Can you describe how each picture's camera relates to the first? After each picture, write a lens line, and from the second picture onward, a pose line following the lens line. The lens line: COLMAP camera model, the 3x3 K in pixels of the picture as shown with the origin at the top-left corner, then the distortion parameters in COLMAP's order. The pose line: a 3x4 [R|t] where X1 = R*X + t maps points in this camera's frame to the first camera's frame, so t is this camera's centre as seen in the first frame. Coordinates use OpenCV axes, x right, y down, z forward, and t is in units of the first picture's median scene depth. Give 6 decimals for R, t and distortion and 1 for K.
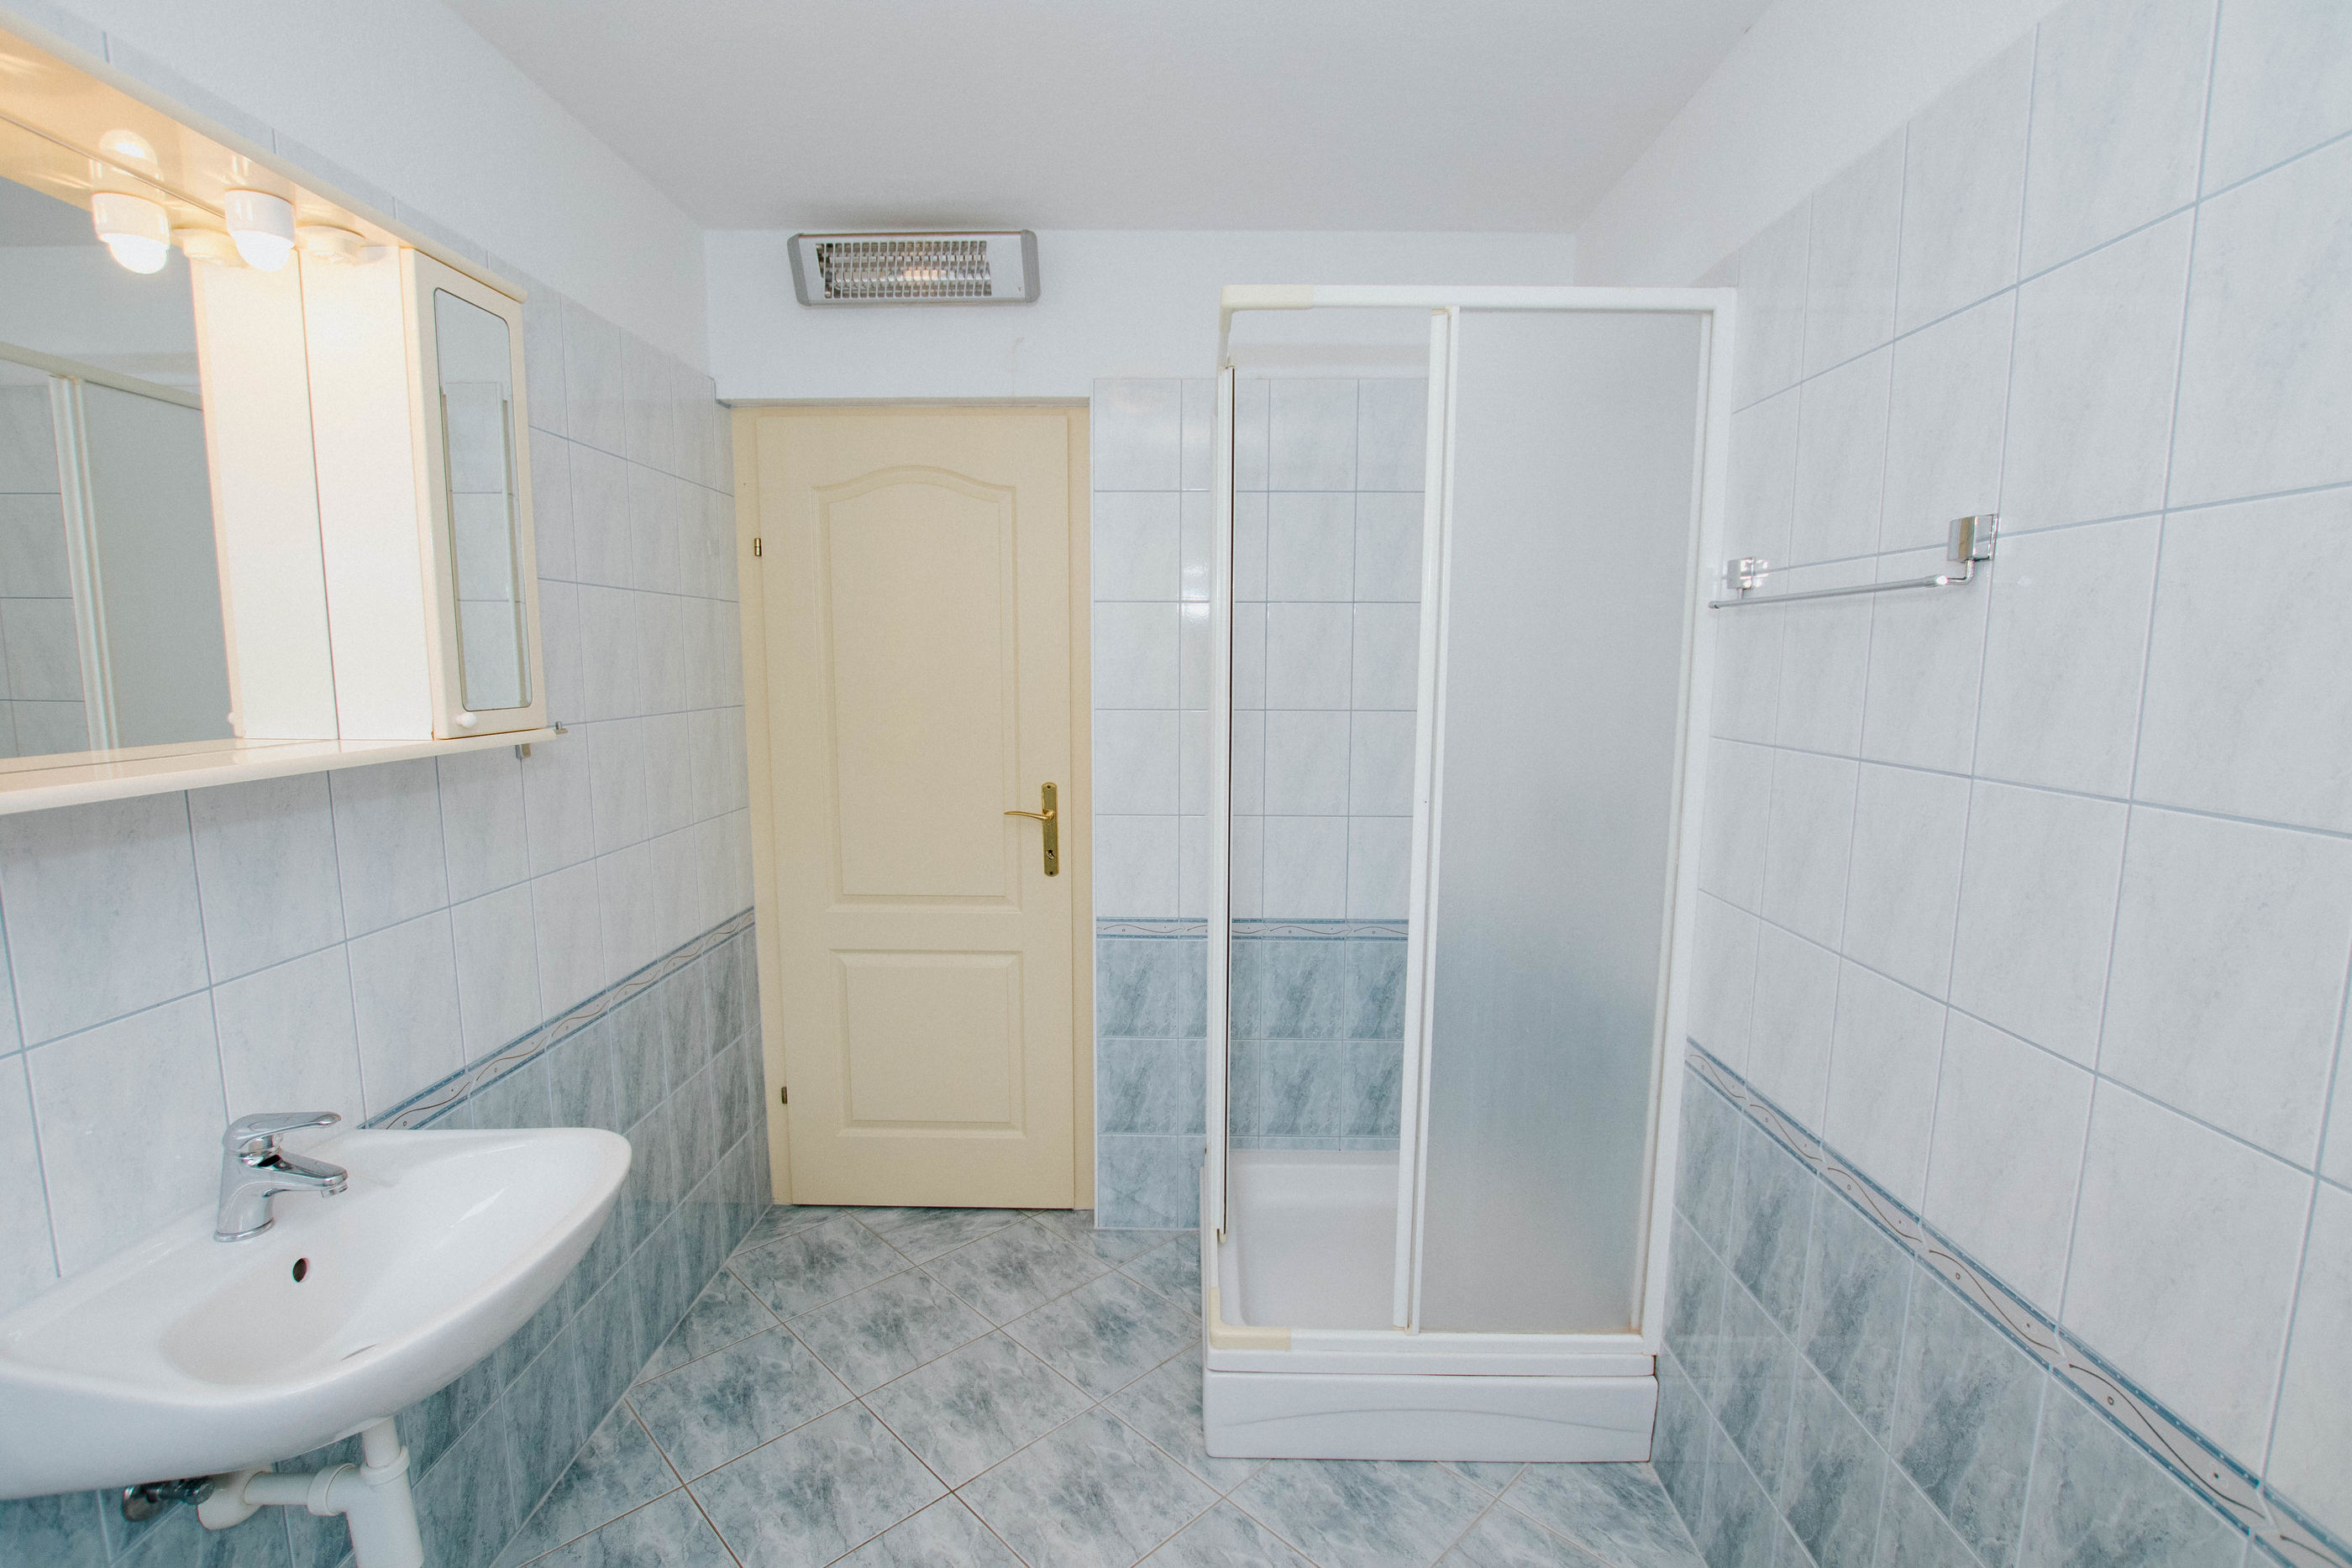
lens RADIAL K [[1091.4, 0, 1172.3], [0, 1091.4, 802.9], [0, 0, 1]] dist [-0.032707, 0.005280]
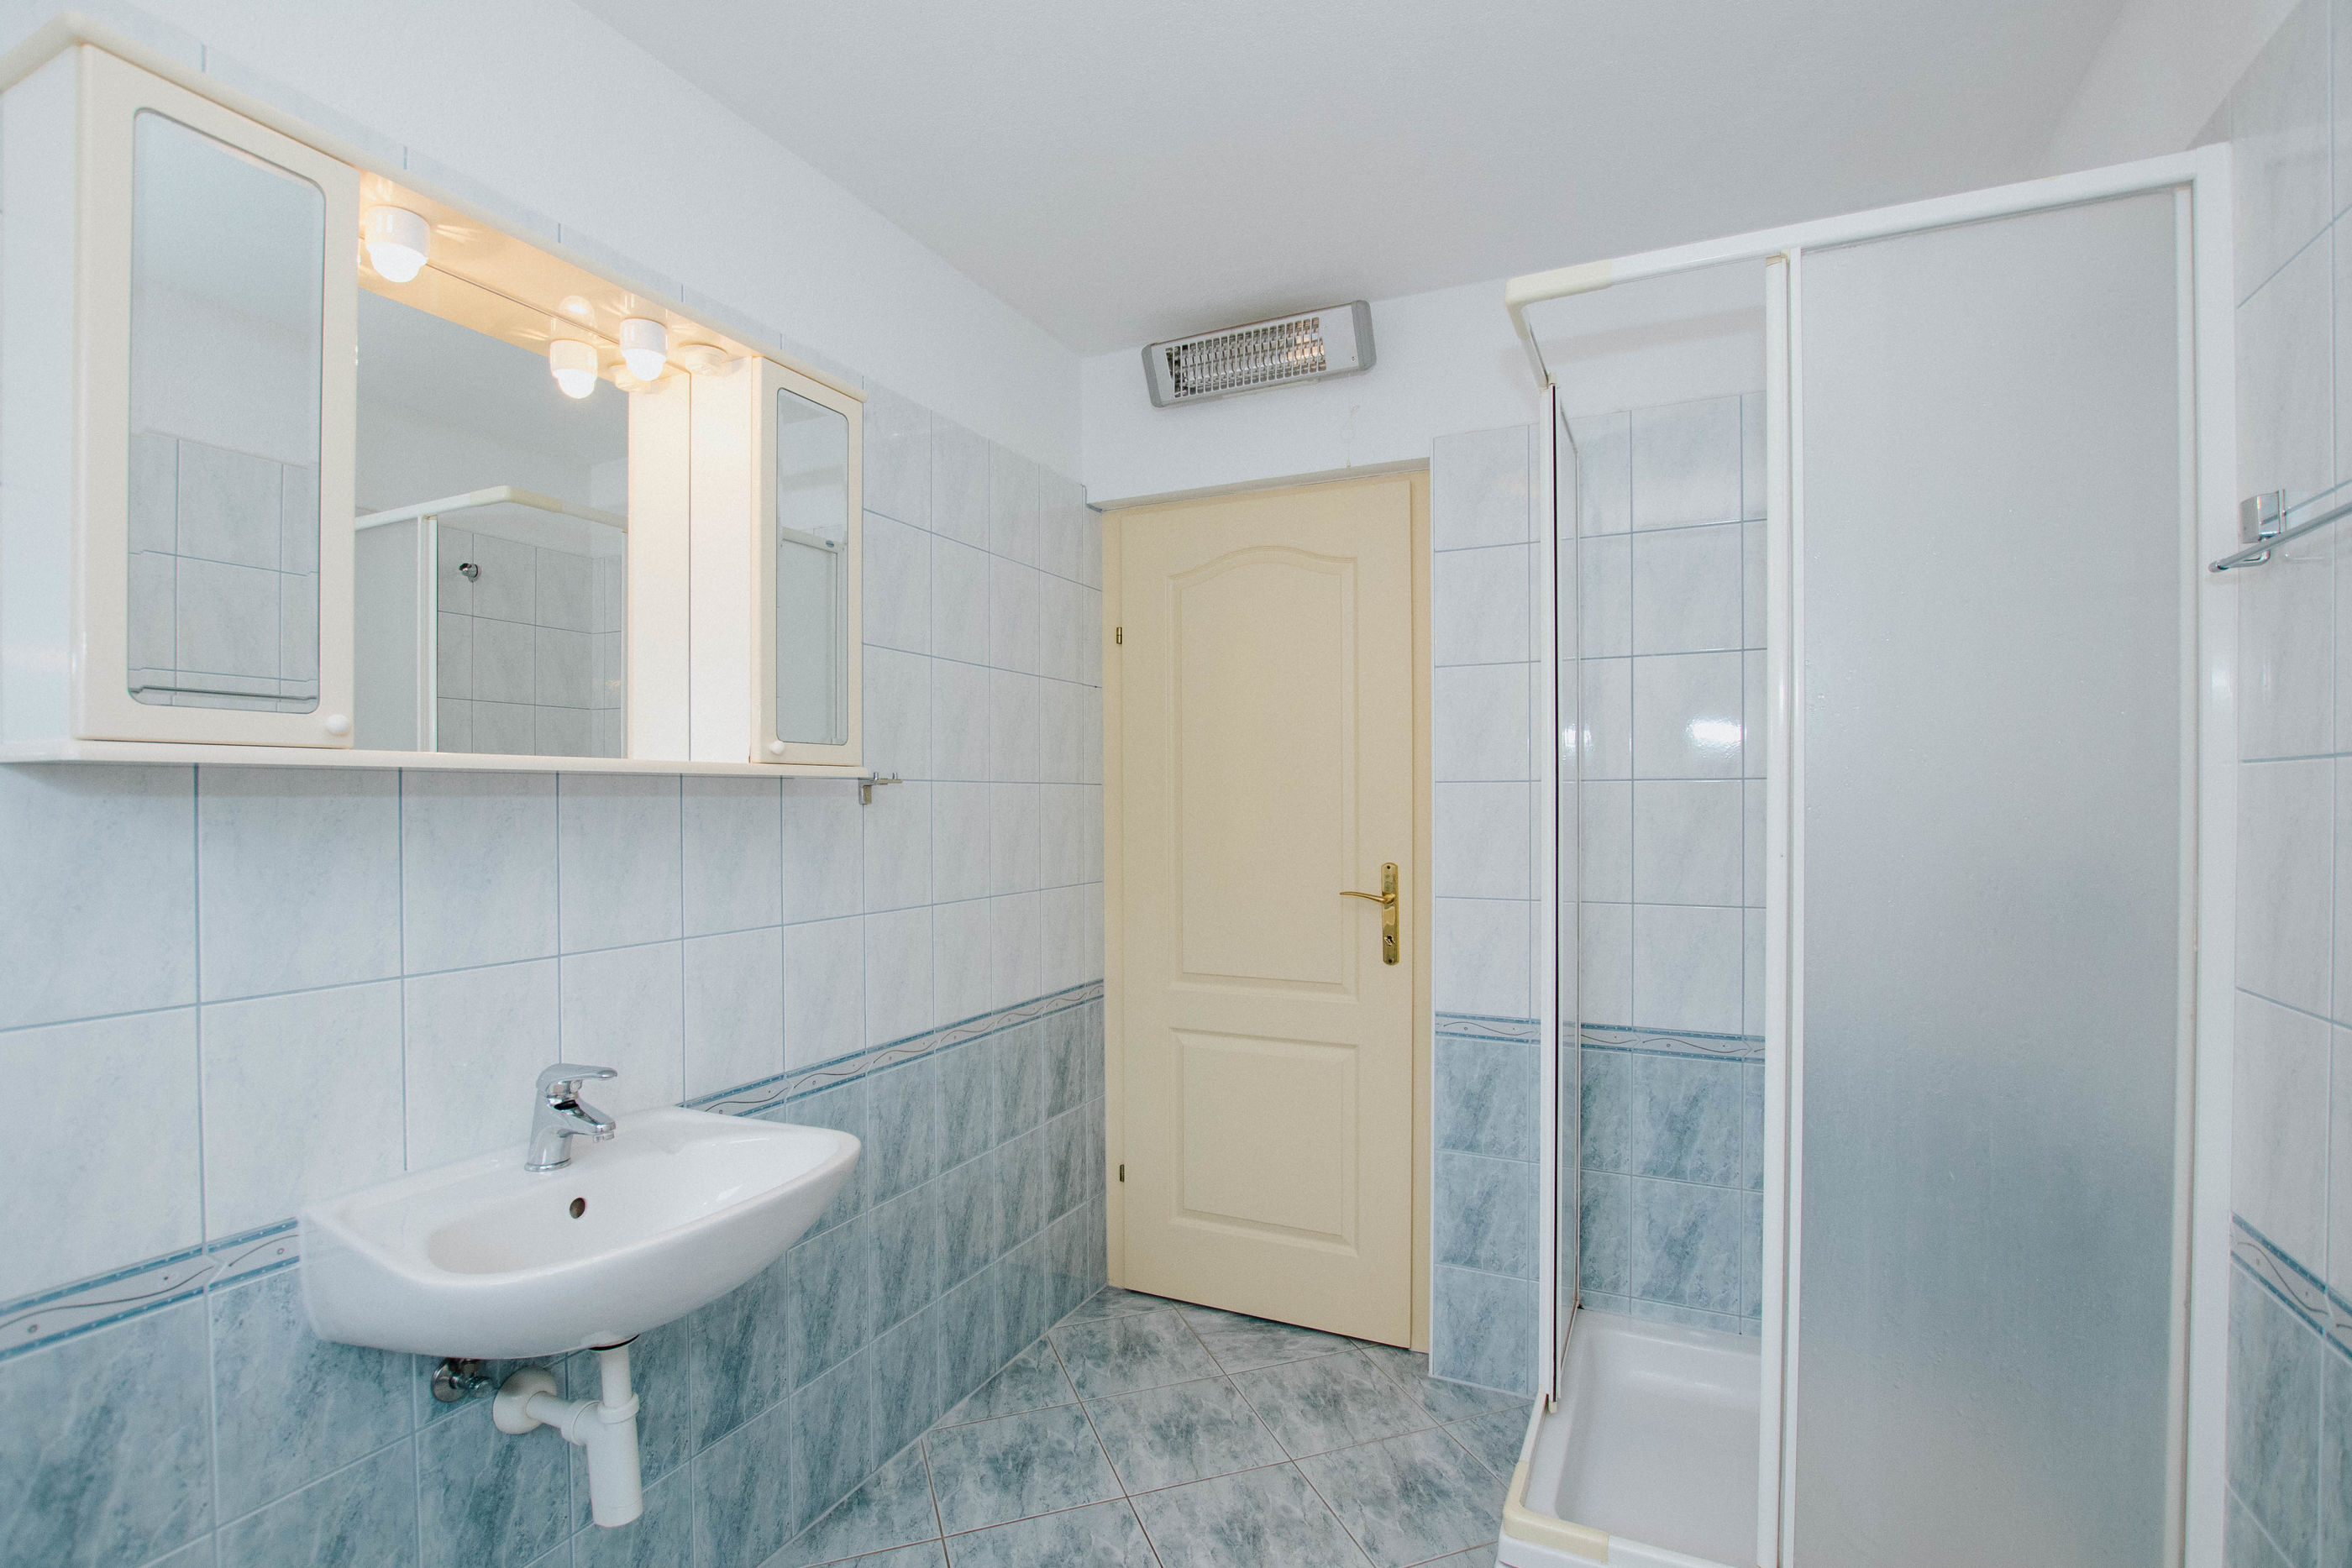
lens RADIAL K [[1091.4, 0, 1172.3], [0, 1091.4, 802.9], [0, 0, 1]] dist [-0.032707, 0.005280]
pose [[0.907994, -0.005538, -0.418946, 0.126823], [-0.049800, 0.991398, -0.121038, 0.061268], [0.416012, 0.130765, 0.899908, 0.089321]]
